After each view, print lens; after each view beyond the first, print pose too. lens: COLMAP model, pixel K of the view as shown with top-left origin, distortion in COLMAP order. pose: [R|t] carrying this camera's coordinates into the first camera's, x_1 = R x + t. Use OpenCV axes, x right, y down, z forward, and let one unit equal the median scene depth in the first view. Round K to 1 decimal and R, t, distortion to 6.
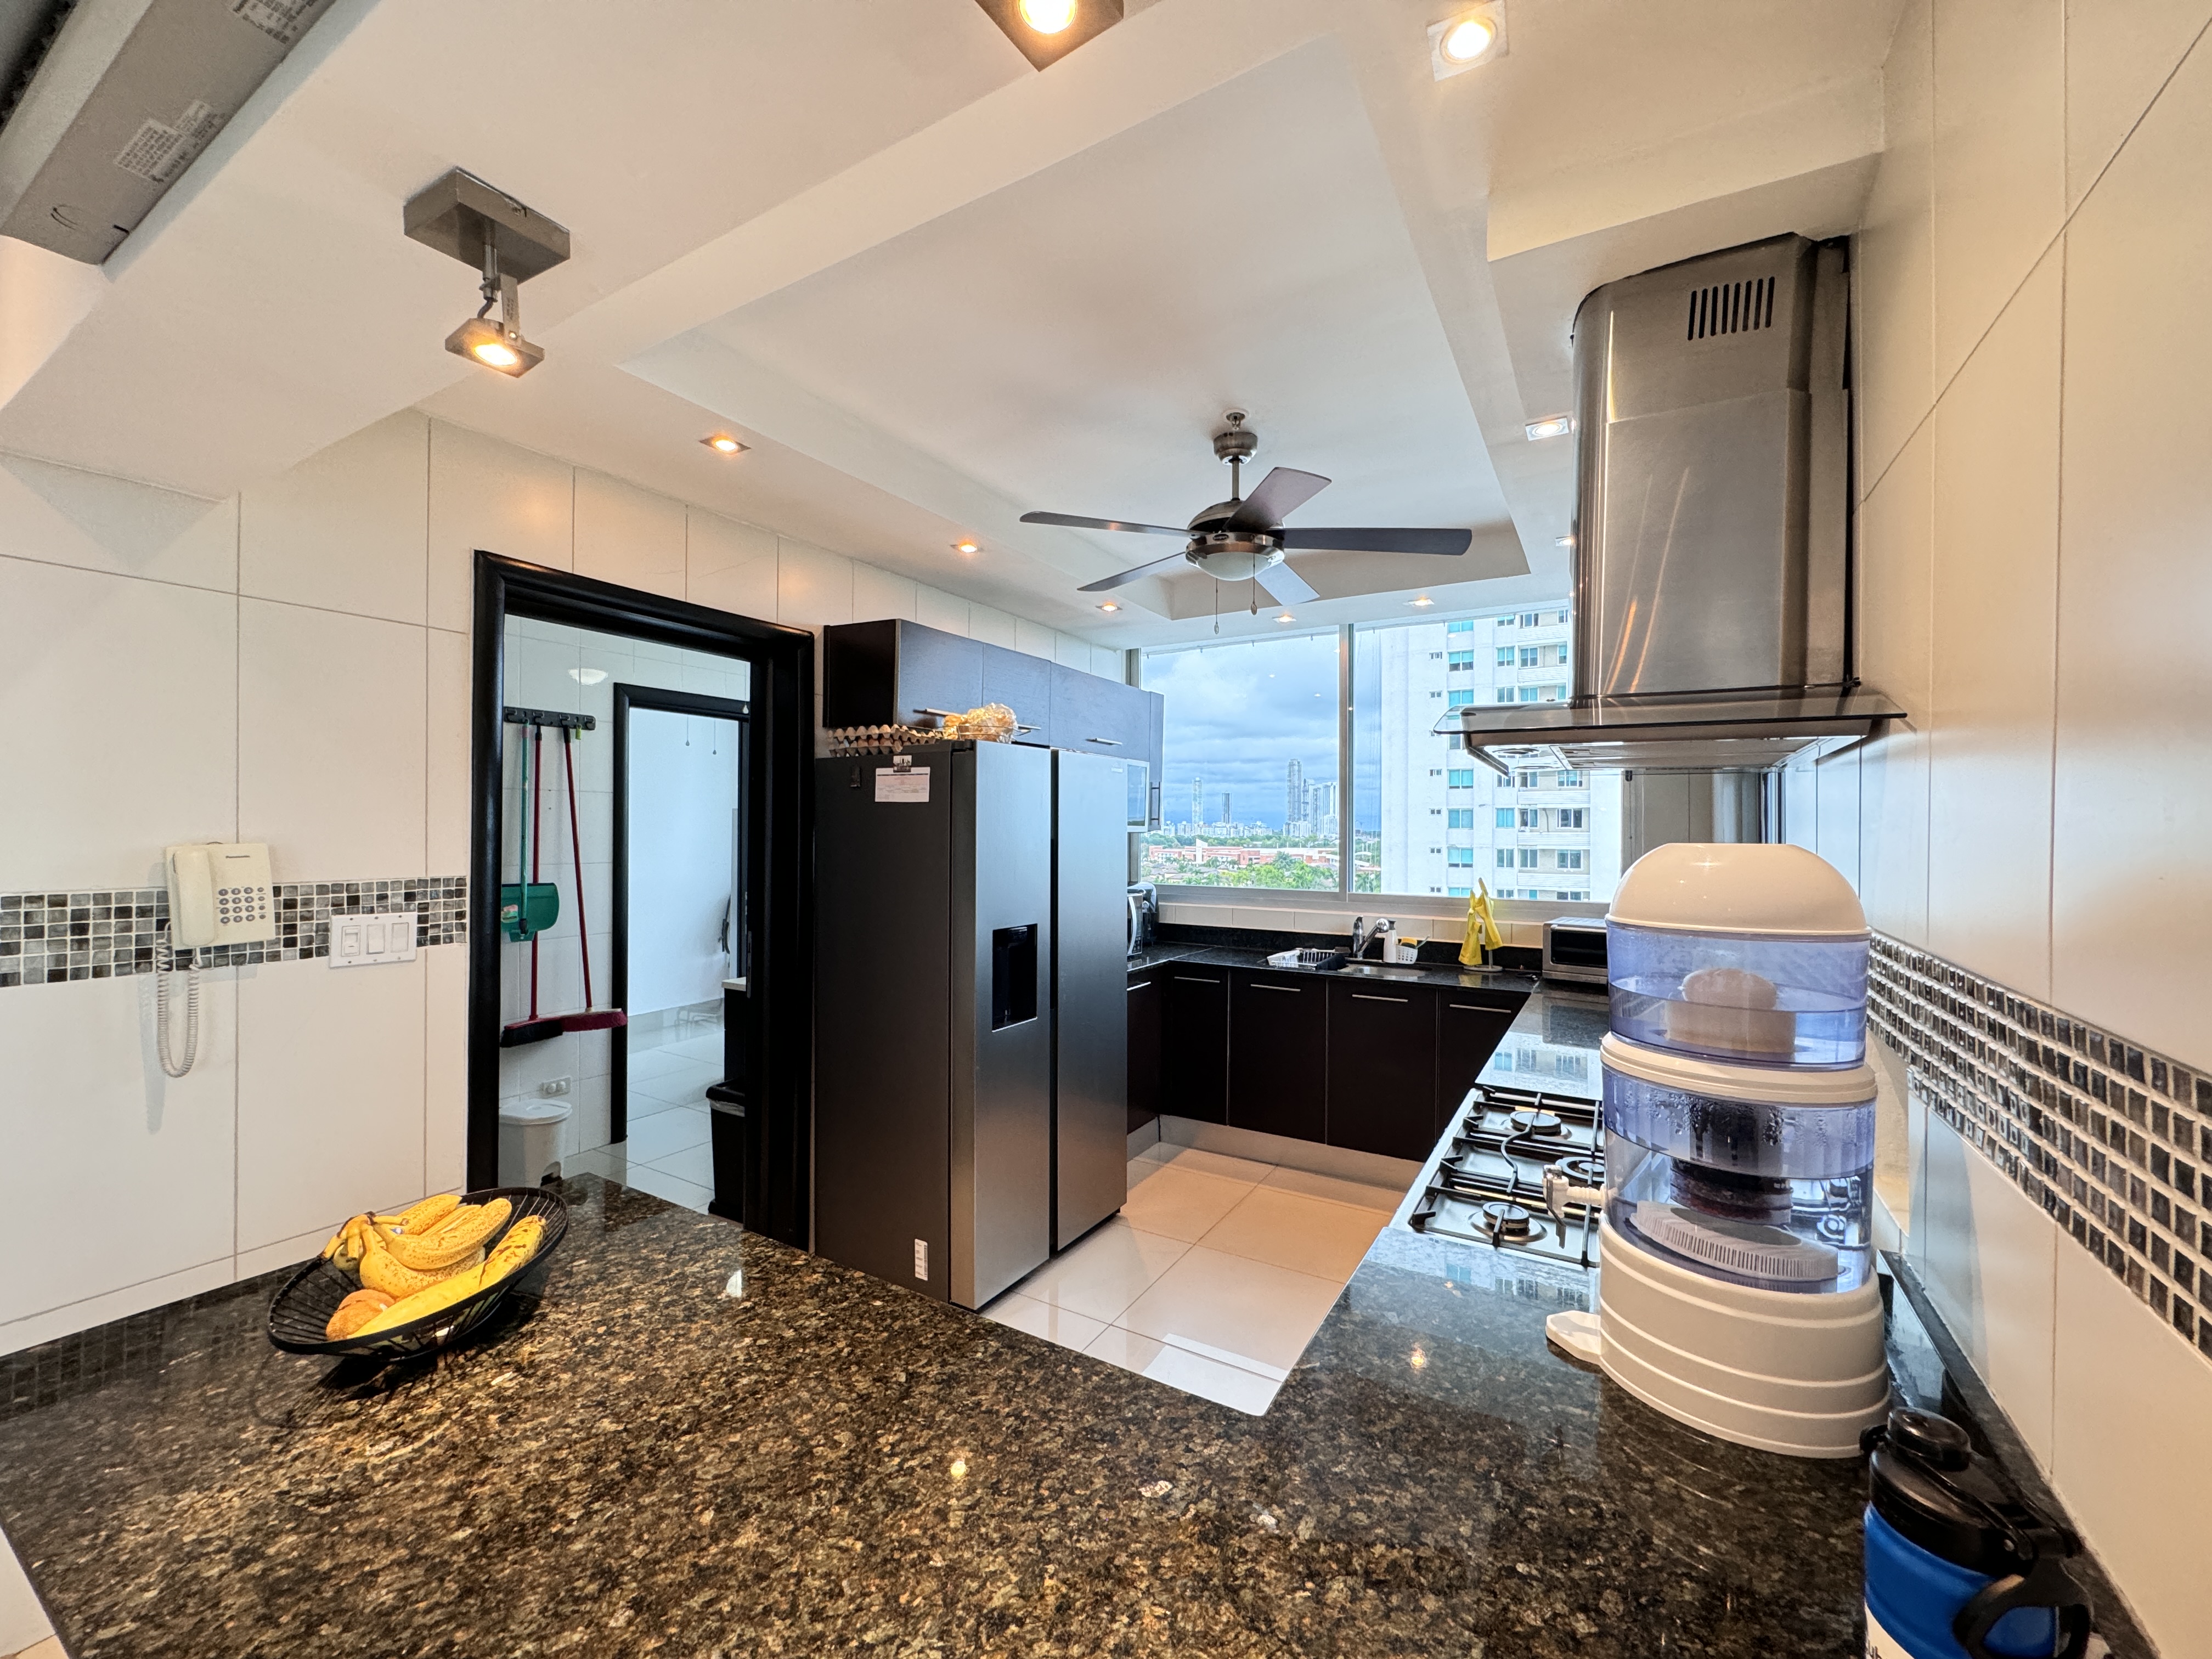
lens RADIAL K [[881.5, 0, 1114.9], [0, 881.5, 831.3], [0, 0, 1]] dist [-0.000463, 0.000702]
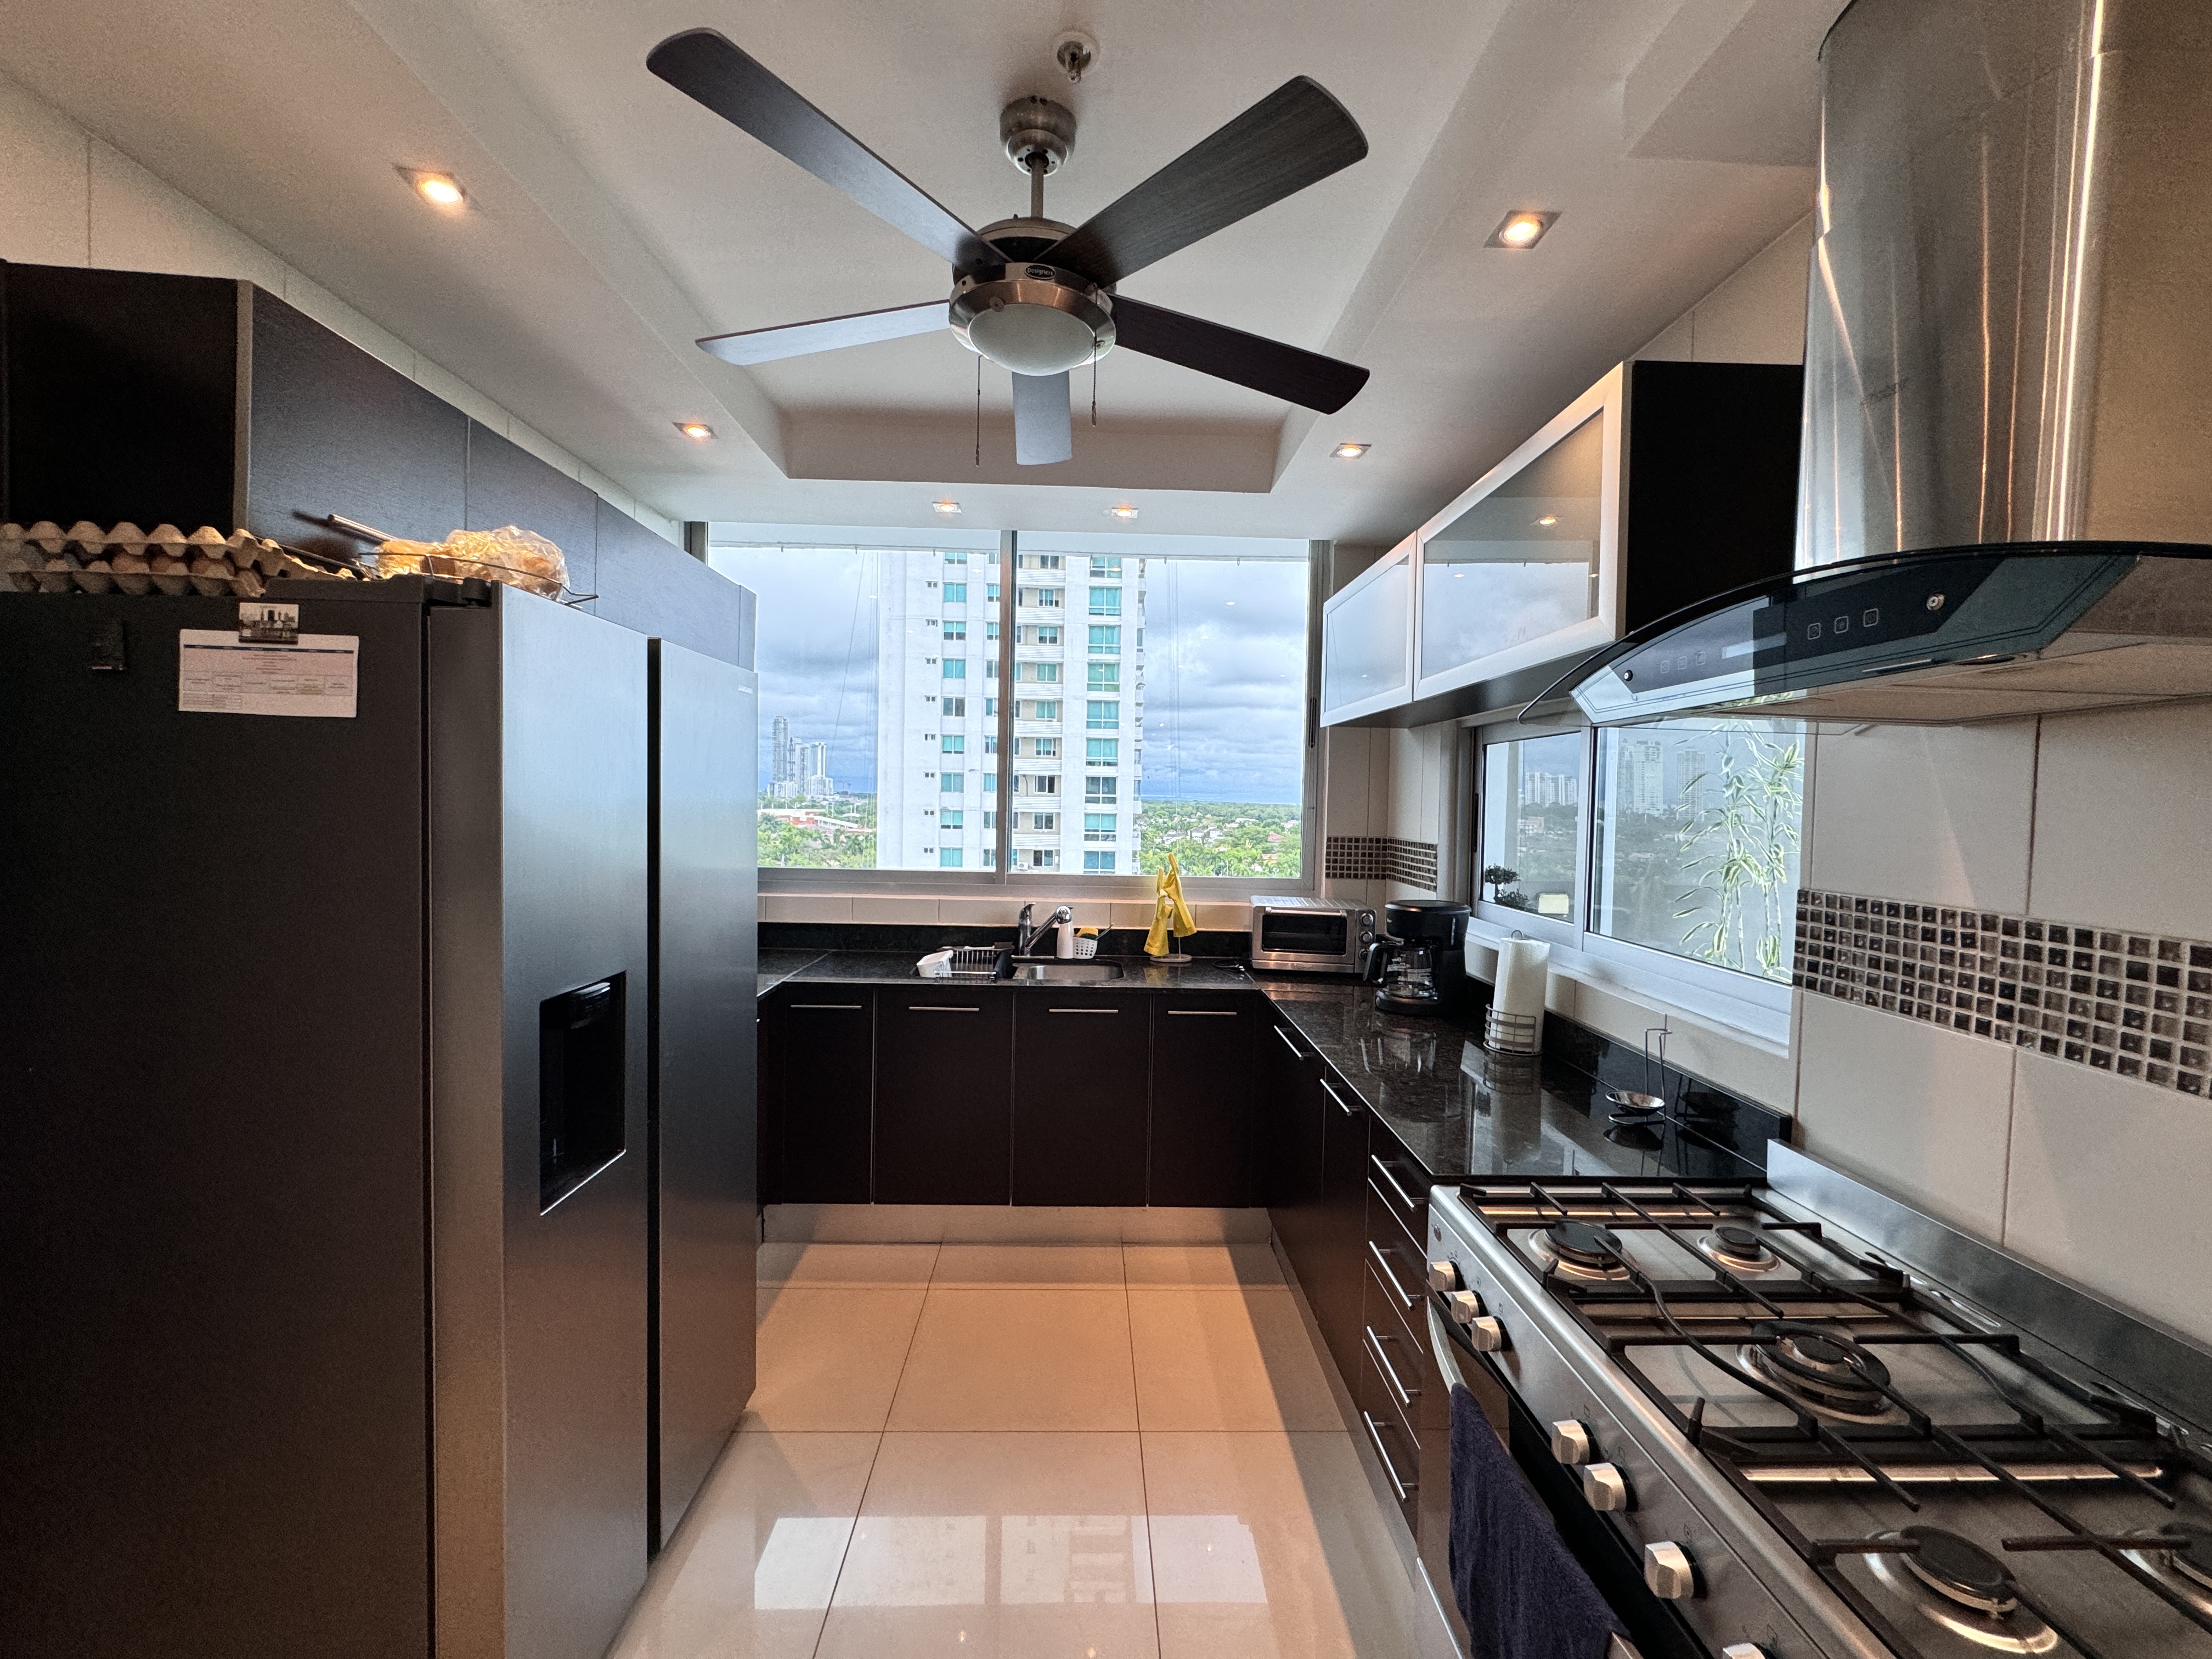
lens RADIAL K [[881.5, 0, 1104.8], [0, 881.5, 826.3], [0, 0, 1]] dist [-0.000463, 0.000702]
pose [[0.850324, -0.003300, 0.526249, -0.109480], [-0.016600, 0.999315, 0.033089, -0.000771], [-0.525998, -0.036872, 0.849686, 0.381453]]
